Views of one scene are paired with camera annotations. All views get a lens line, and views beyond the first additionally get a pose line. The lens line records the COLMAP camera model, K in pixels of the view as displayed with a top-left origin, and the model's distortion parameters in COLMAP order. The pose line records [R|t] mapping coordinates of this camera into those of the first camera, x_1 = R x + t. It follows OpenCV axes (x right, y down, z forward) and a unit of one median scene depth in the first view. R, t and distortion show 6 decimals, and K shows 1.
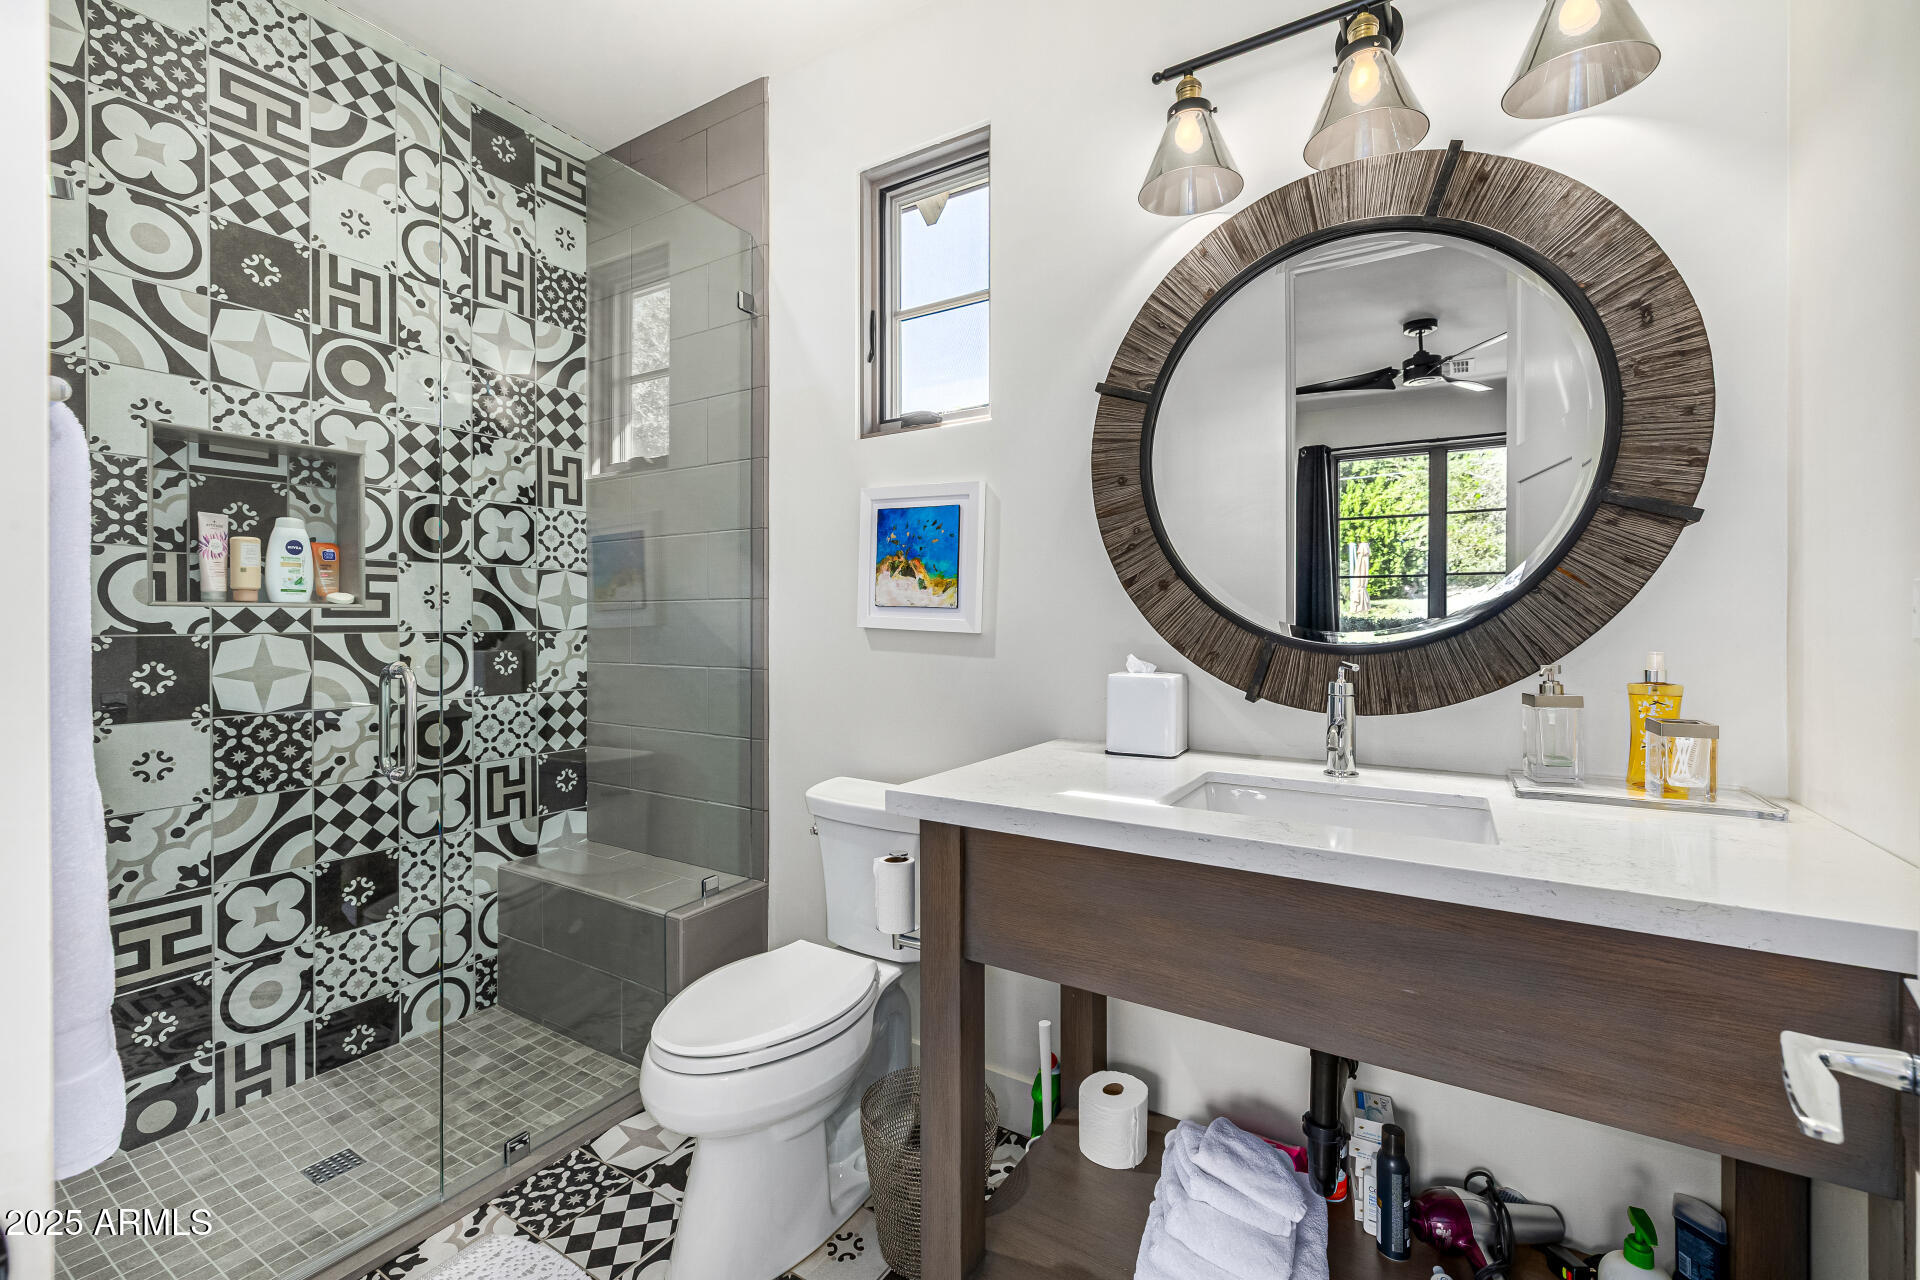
lens RADIAL K [[802.8, 0, 963.7], [0, 802.8, 632.5], [0, 0, 1]] dist [-0.003798, 0.000648]
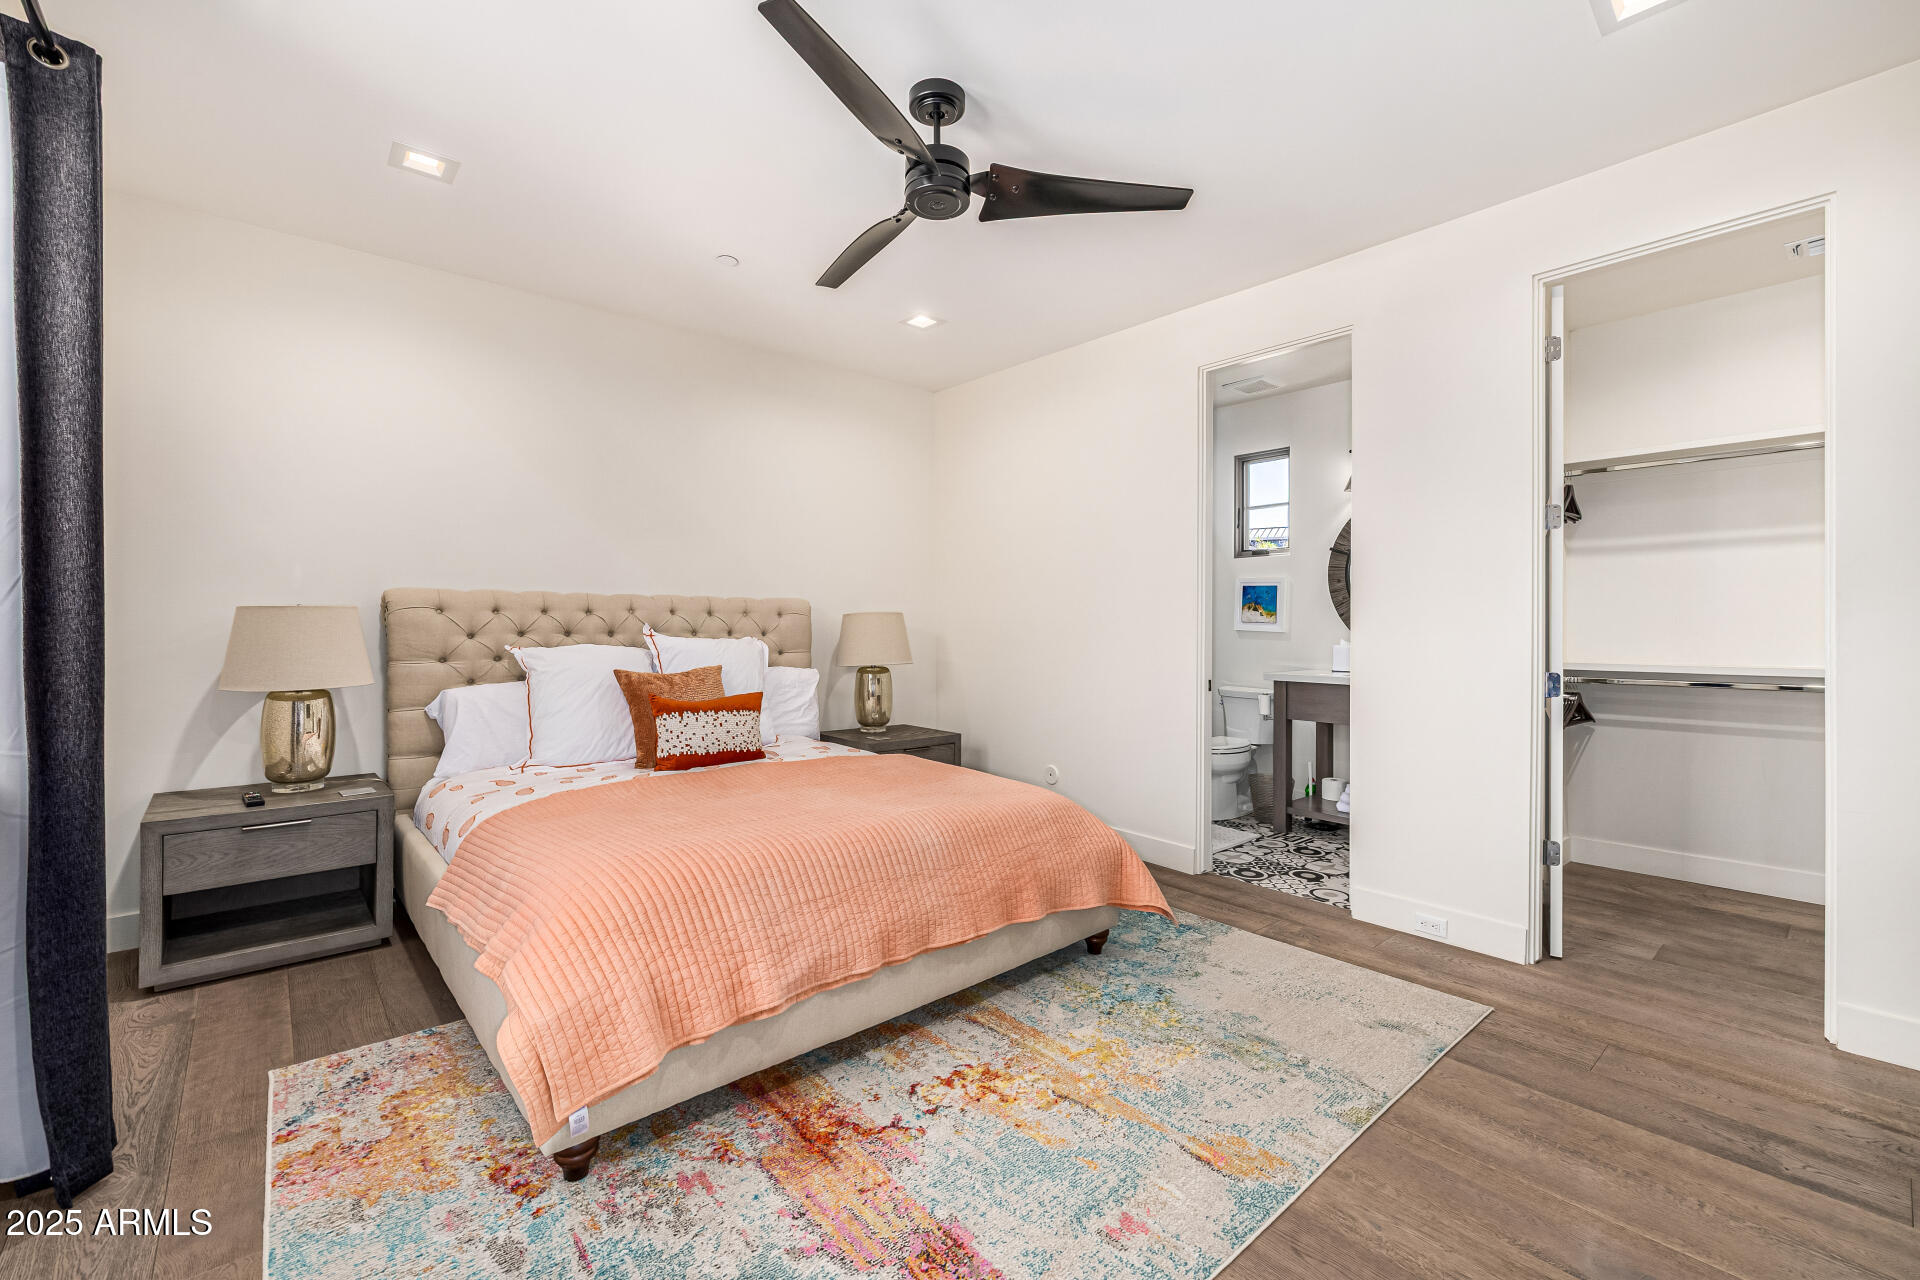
lens RADIAL K [[802.8, 0, 955.9], [0, 802.8, 632.9], [0, 0, 1]] dist [-0.003798, 0.000648]
pose [[0.946191, -0.001167, -0.323606, -0.148093], [0.000243, 0.999996, -0.002896, 0.009314], [0.323608, 0.002661, 0.946188, -1.838080]]
